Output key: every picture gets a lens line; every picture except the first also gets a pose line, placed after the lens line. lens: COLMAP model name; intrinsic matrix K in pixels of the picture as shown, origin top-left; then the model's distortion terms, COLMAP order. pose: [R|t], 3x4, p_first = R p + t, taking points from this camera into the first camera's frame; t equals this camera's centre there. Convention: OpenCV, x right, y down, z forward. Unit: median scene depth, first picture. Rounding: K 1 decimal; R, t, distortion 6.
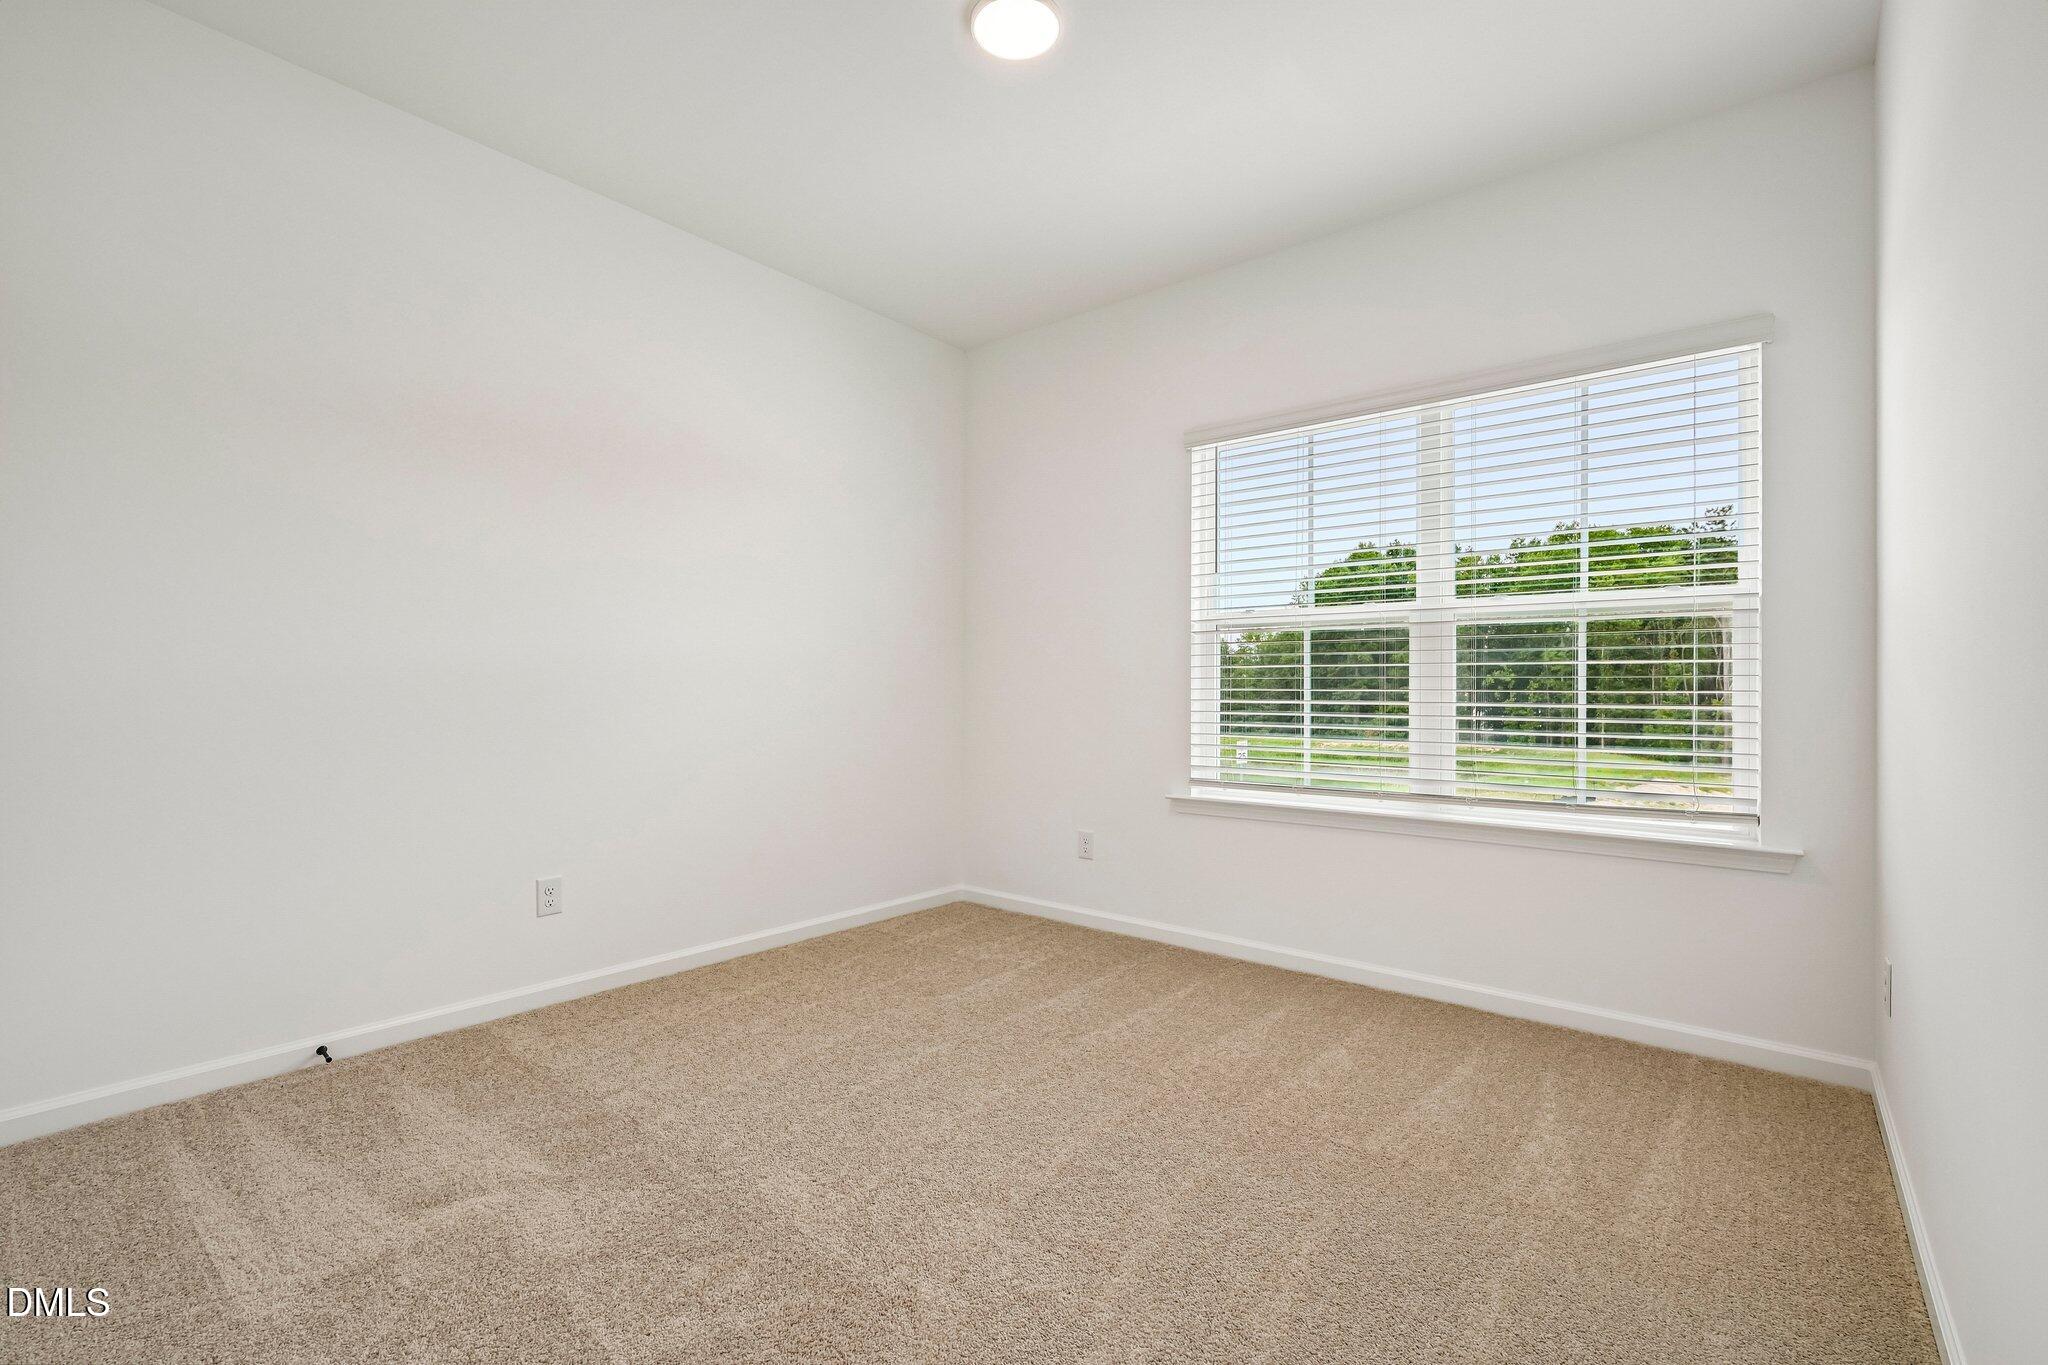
lens RADIAL K [[946.9, 0, 1024.0], [0, 946.9, 682.5], [0, 0, 1]] dist [0.009373, 0.000233]
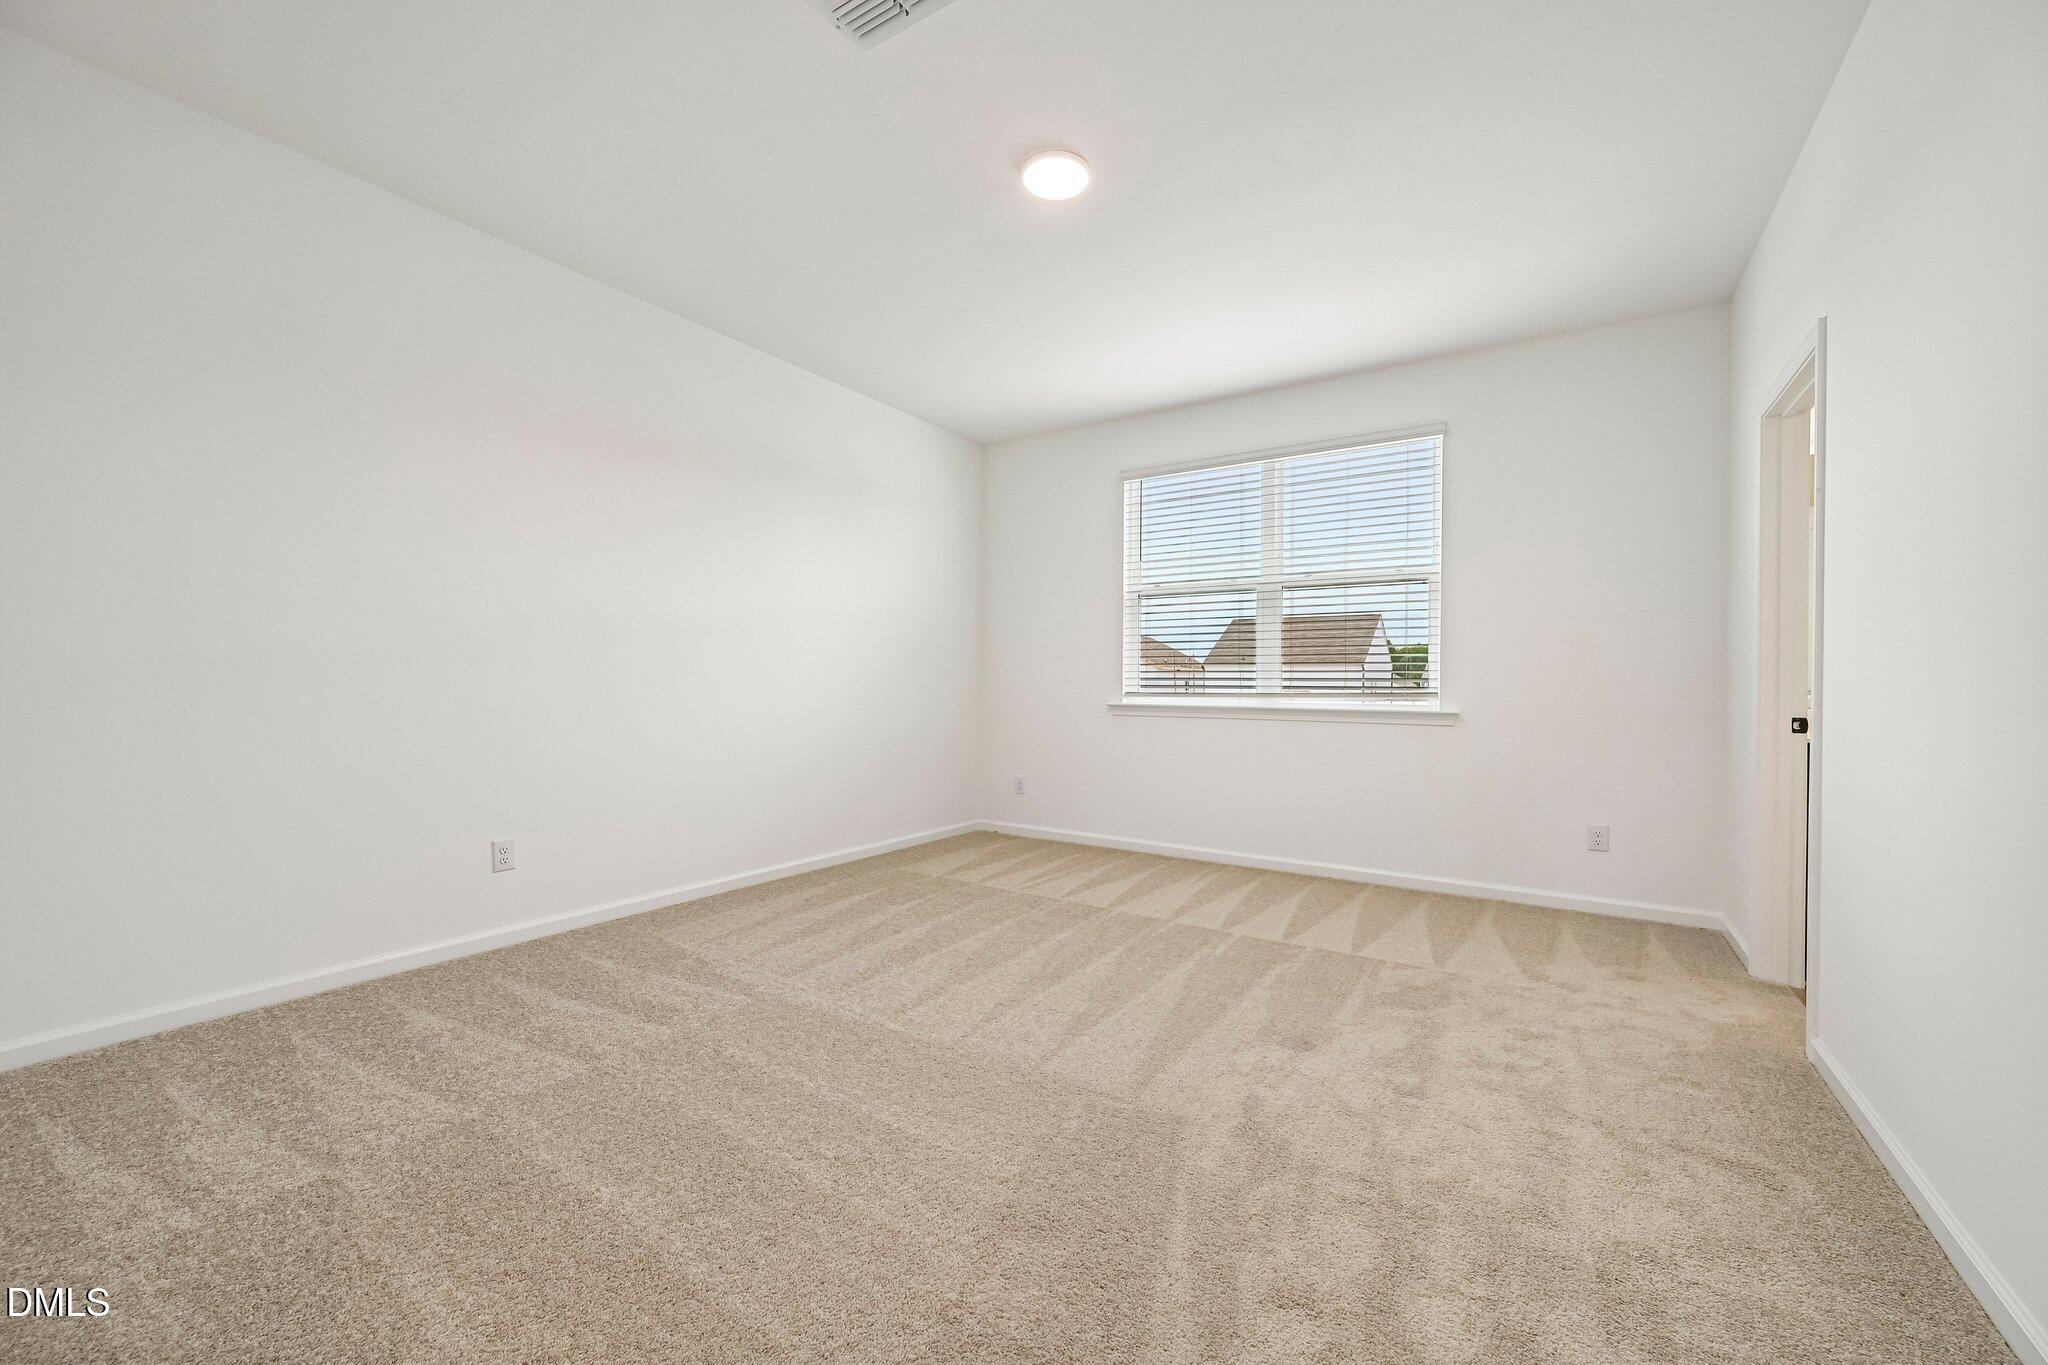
lens RADIAL K [[799.8, 0, 1024.0], [0, 799.8, 682.5], [0, 0, 1]] dist [0.000962, 0.000123]
pose [[0.993511, 0.004752, 0.113638, -0.139137], [-0.005003, 0.999986, 0.001922, 0.085340], [-0.113627, -0.002478, 0.993520, -0.305669]]
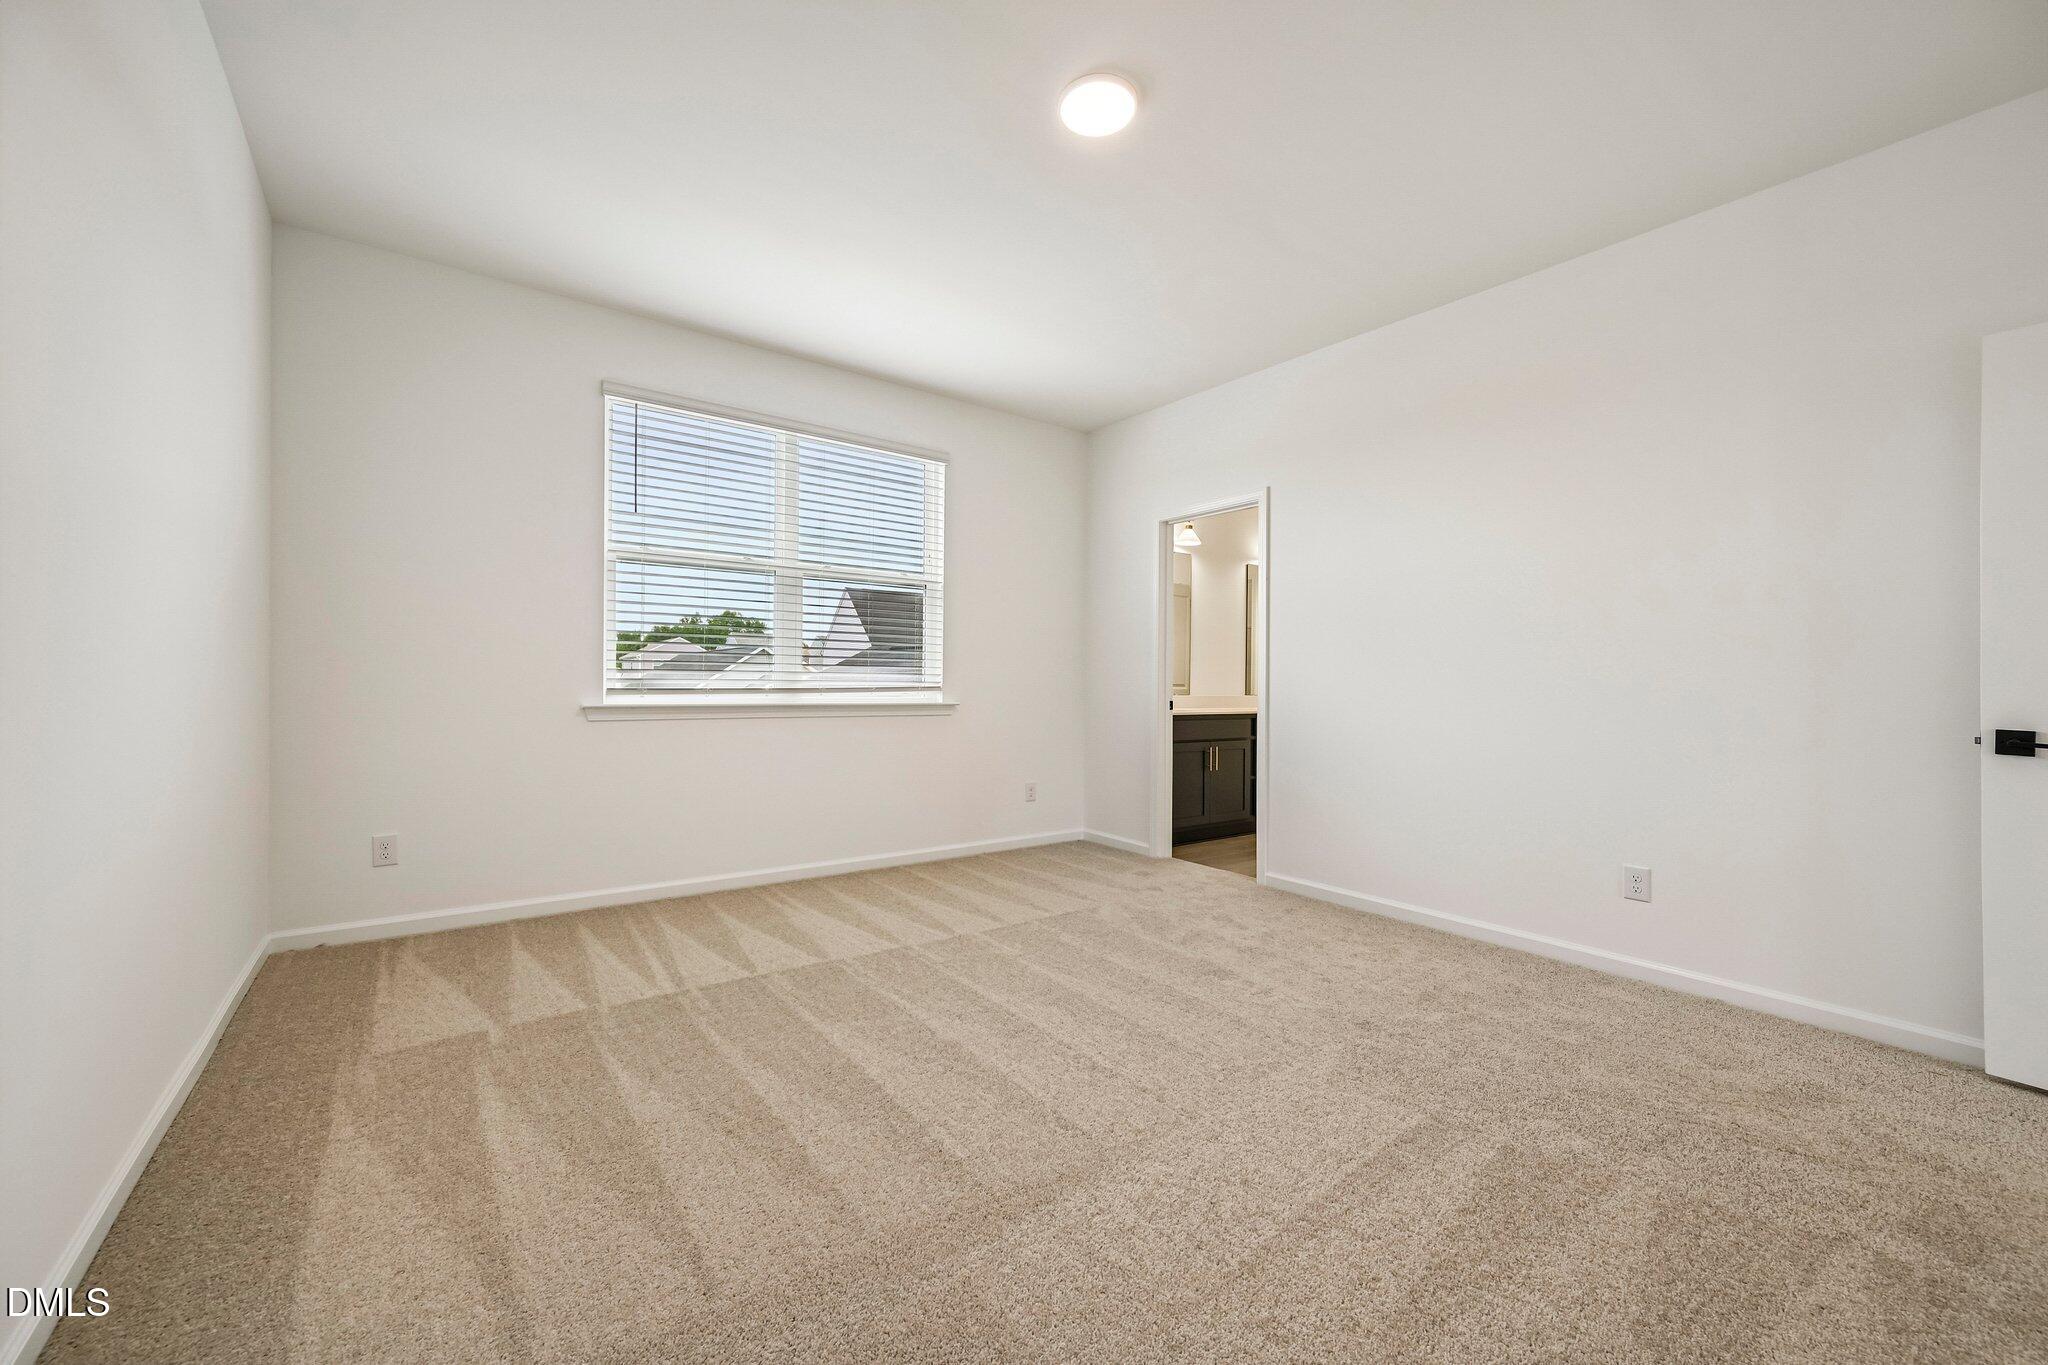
lens RADIAL K [[799.8, 0, 1024.0], [0, 799.8, 682.5], [0, 0, 1]] dist [0.000962, 0.000123]
pose [[0.231370, -0.002950, 0.972861, -0.647347], [-0.015612, 0.999855, 0.006745, 0.081497], [-0.972741, -0.016749, 0.231290, 0.294277]]
